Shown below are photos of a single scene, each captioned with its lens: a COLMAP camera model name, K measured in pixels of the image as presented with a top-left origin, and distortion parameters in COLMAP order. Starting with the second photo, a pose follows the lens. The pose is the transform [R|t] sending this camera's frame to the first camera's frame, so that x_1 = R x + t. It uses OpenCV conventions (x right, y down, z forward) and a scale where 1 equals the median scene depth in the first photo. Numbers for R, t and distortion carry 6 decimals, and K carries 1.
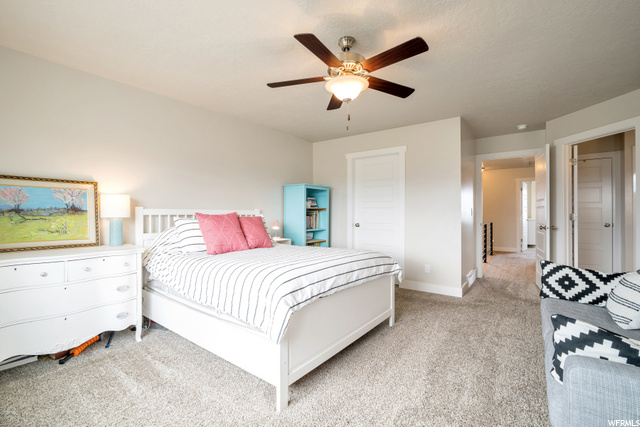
lens RADIAL K [[283.6, 0, 312.9], [0, 283.6, 214.8], [0, 0, 1]] dist [-0.012589, 0.000136]
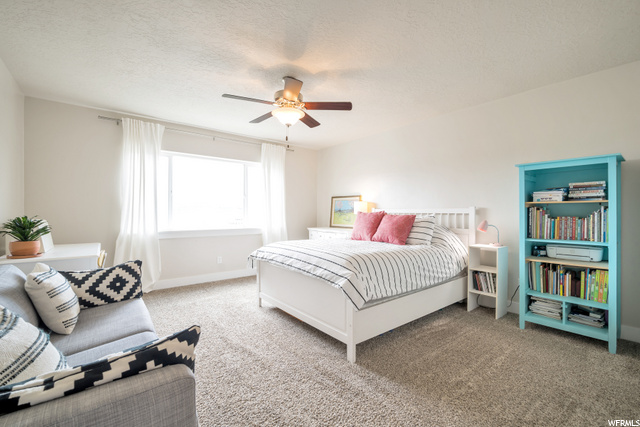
lens RADIAL K [[283.6, 0, 312.9], [0, 283.6, 214.8], [0, 0, 1]] dist [-0.012589, 0.000136]
pose [[-0.273665, 0.008600, -0.961787, 1.494653], [-0.005636, 0.999929, 0.010544, -0.003702], [0.961809, 0.008306, -0.273597, 1.625840]]
